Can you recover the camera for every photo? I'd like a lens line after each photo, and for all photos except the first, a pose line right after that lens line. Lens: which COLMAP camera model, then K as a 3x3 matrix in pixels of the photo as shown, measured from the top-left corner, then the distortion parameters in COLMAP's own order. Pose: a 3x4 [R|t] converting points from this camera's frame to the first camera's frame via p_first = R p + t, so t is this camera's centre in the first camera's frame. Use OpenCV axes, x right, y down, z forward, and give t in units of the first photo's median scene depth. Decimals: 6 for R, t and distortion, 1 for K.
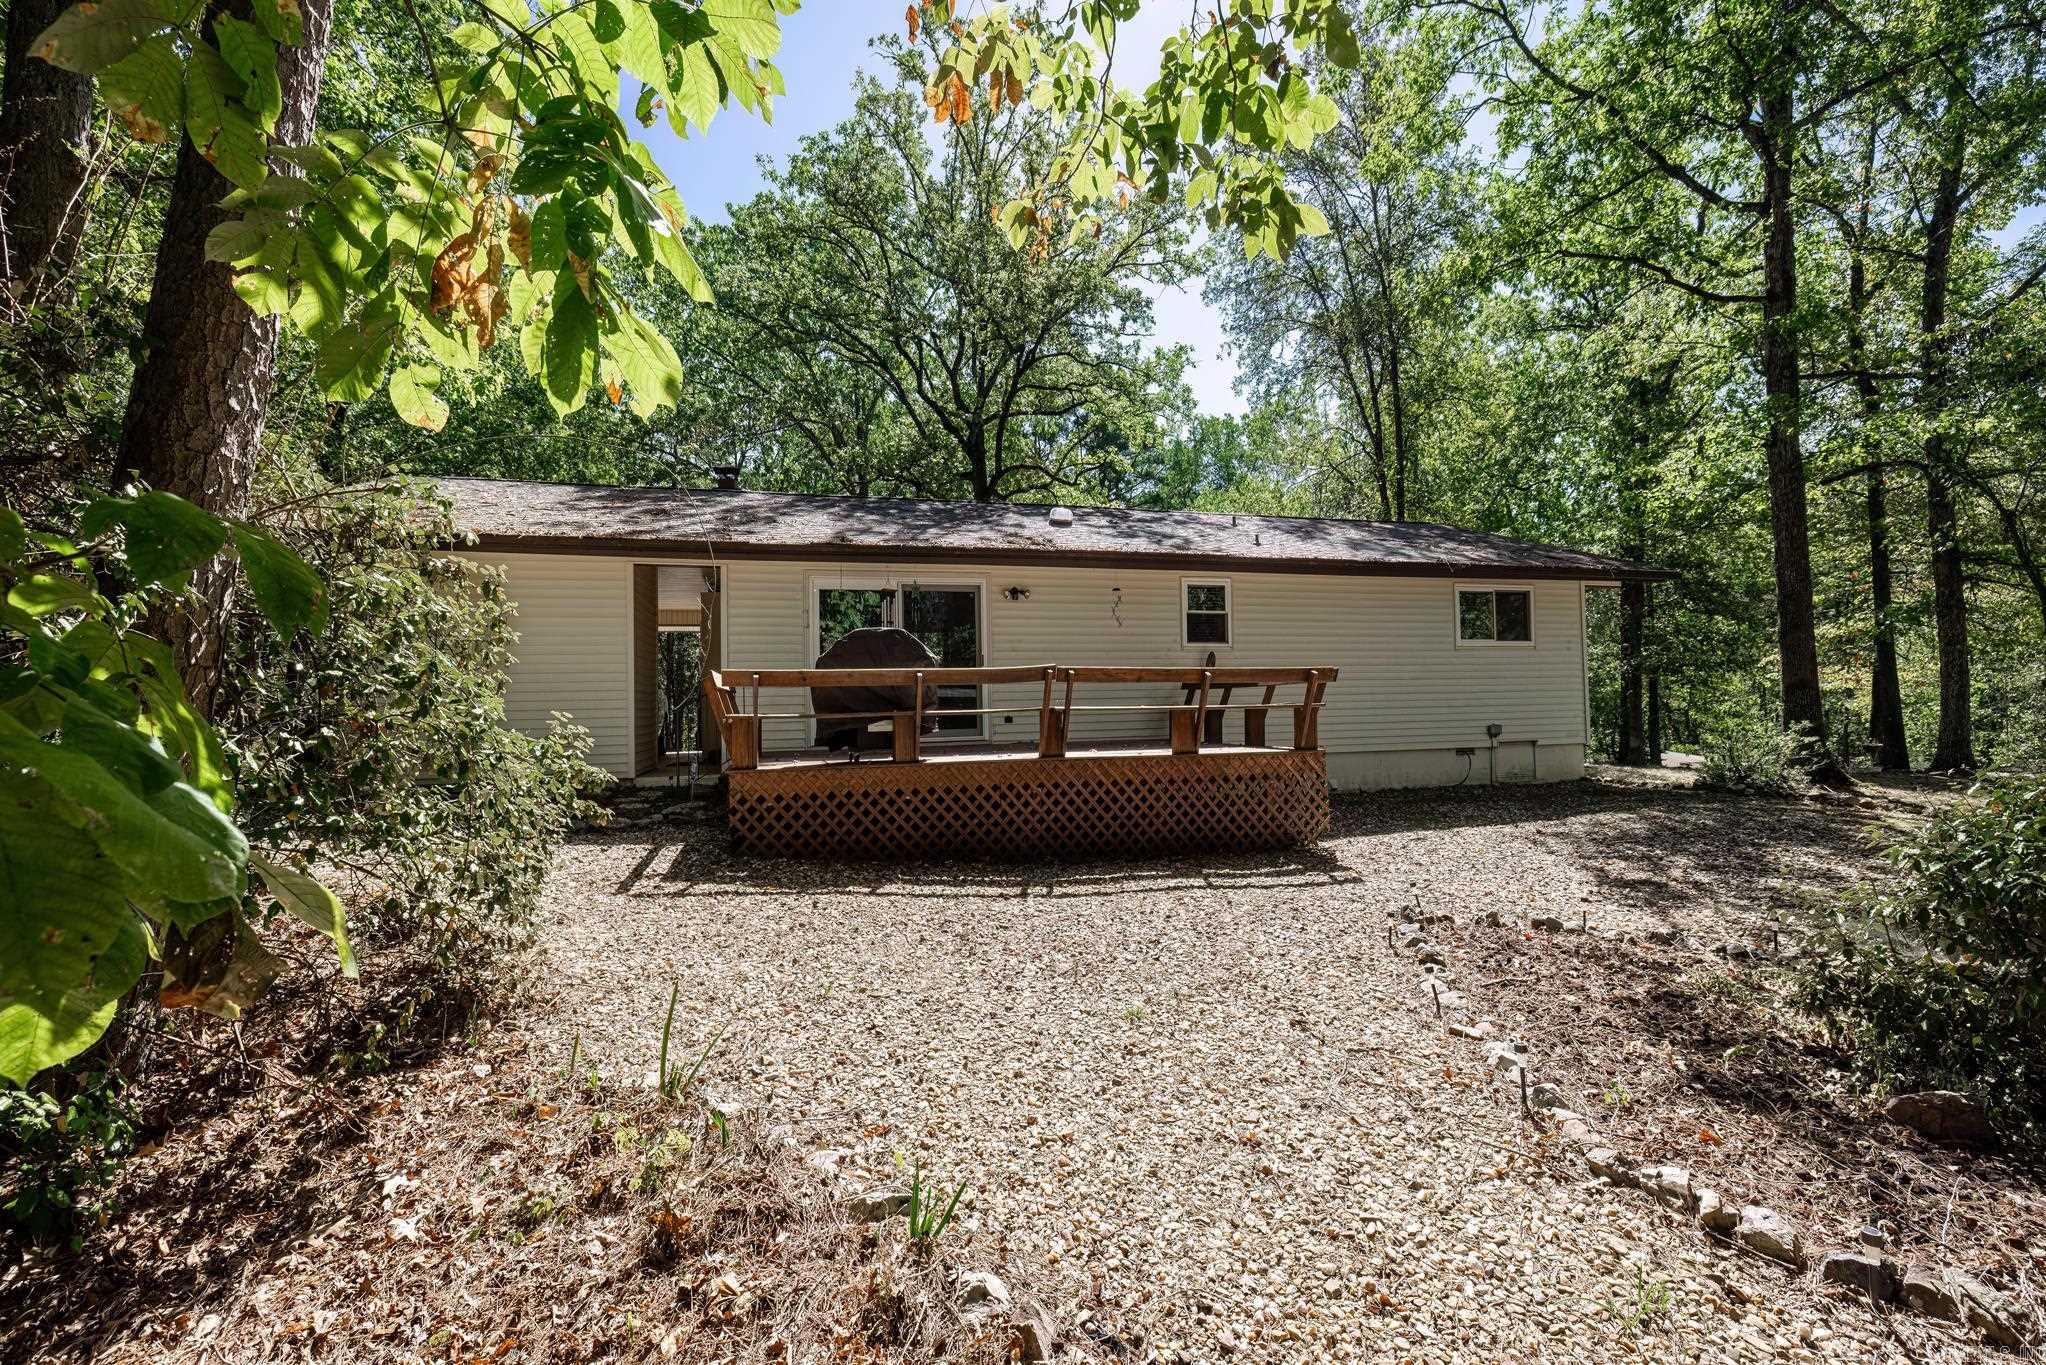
lens RADIAL K [[855.4, 0, 1029.5], [0, 855.4, 683.4], [0, 0, 1]] dist [-0.000937, 0.000991]
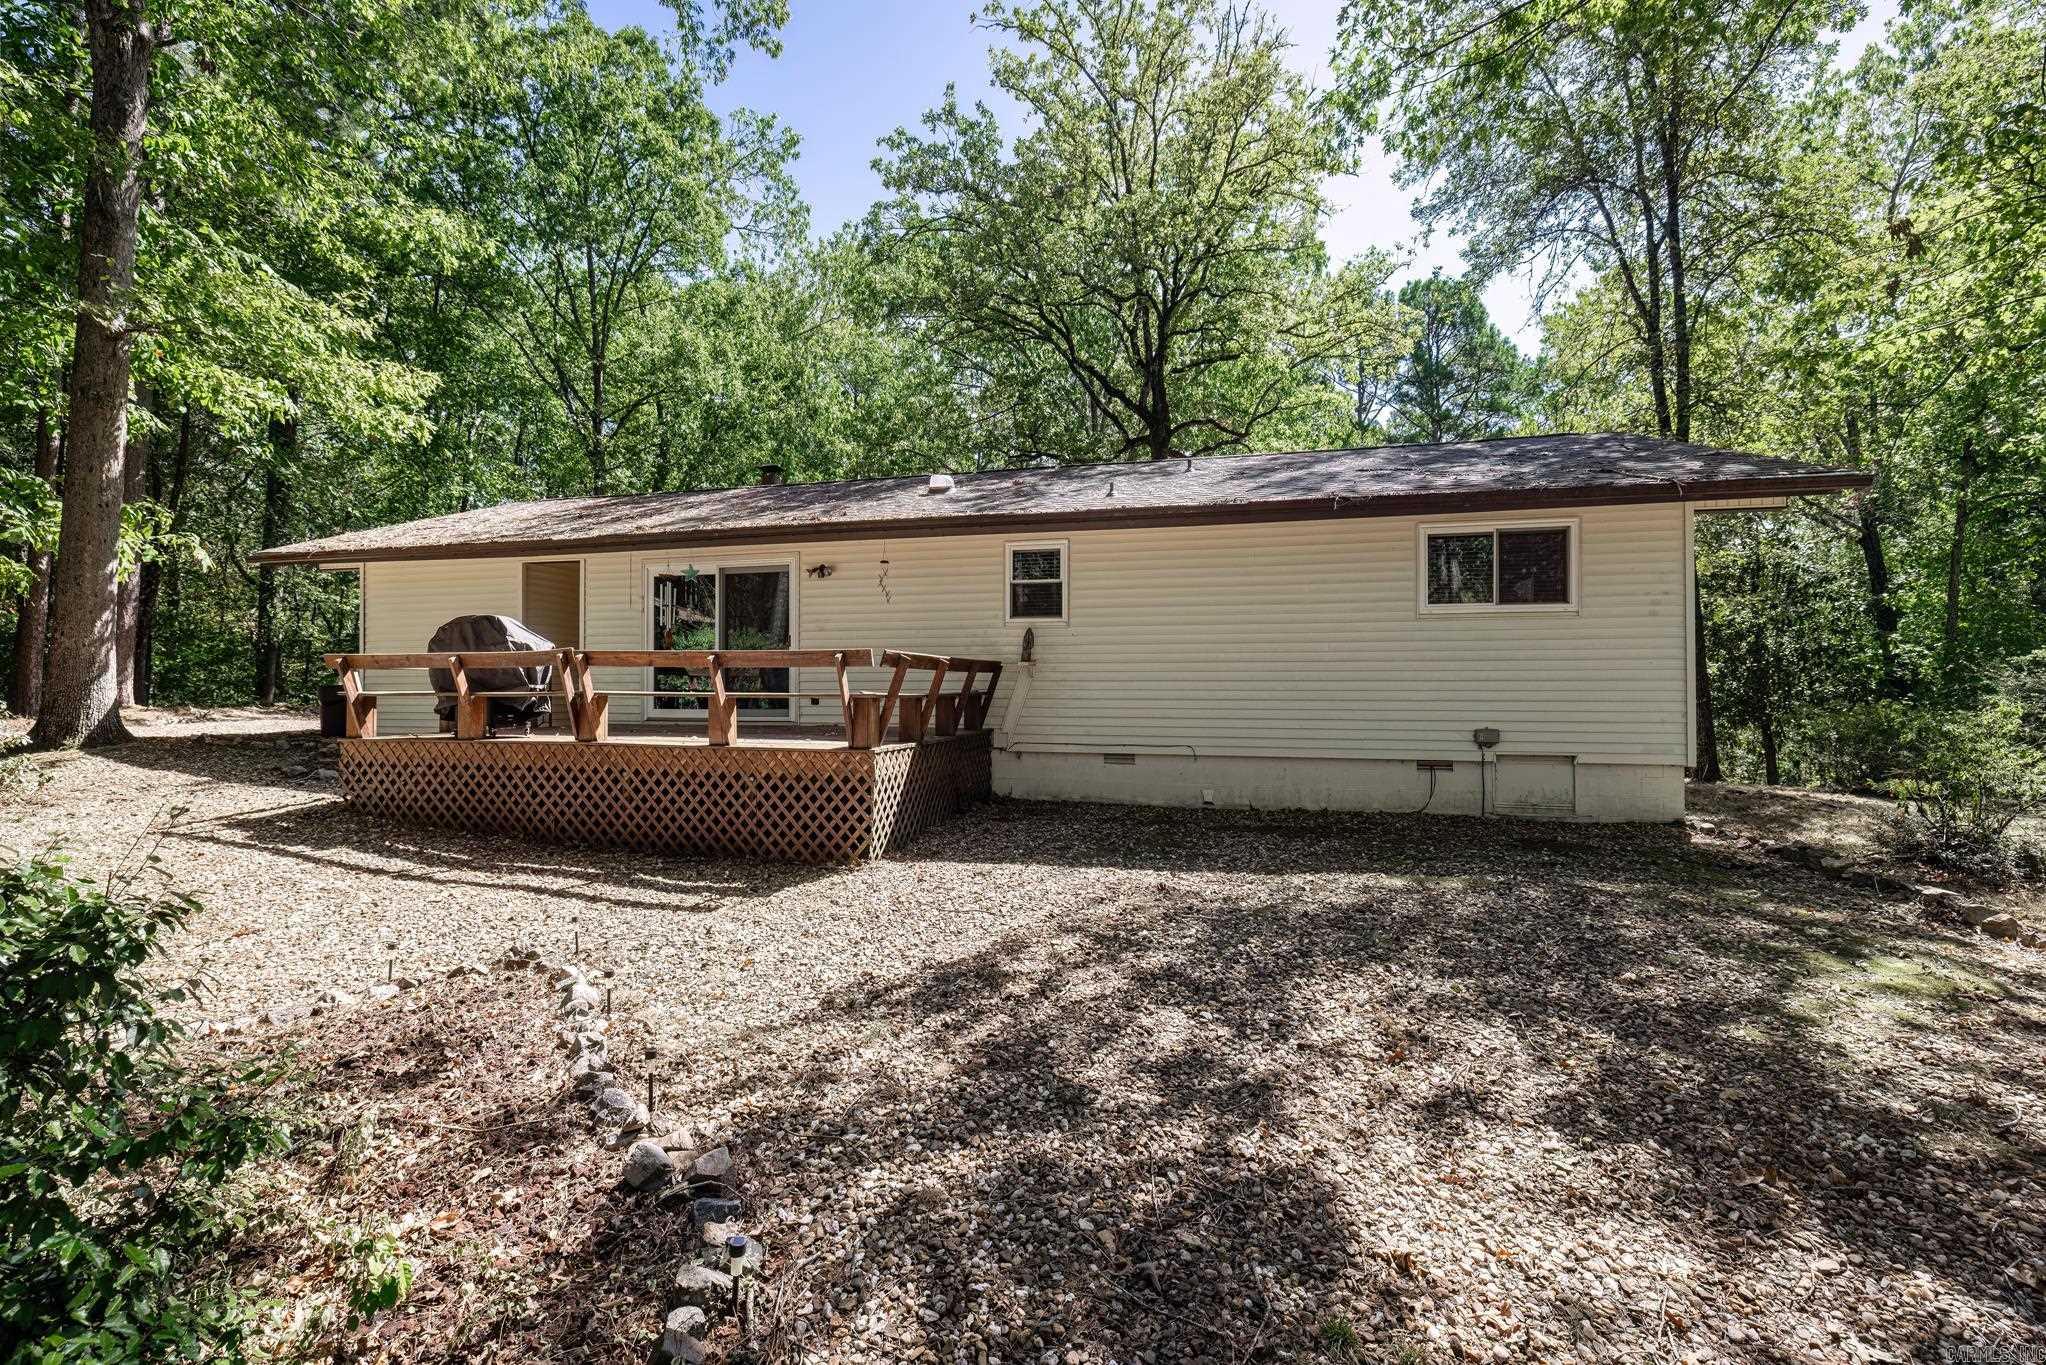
lens RADIAL K [[855.4, 0, 1025.0], [0, 855.4, 678.2], [0, 0, 1]] dist [-0.000937, 0.000991]
pose [[0.873582, 0.012523, -0.486516, 0.607186], [-0.003306, 0.999799, 0.019798, -0.004621], [0.486666, -0.015687, 0.873447, 0.252634]]
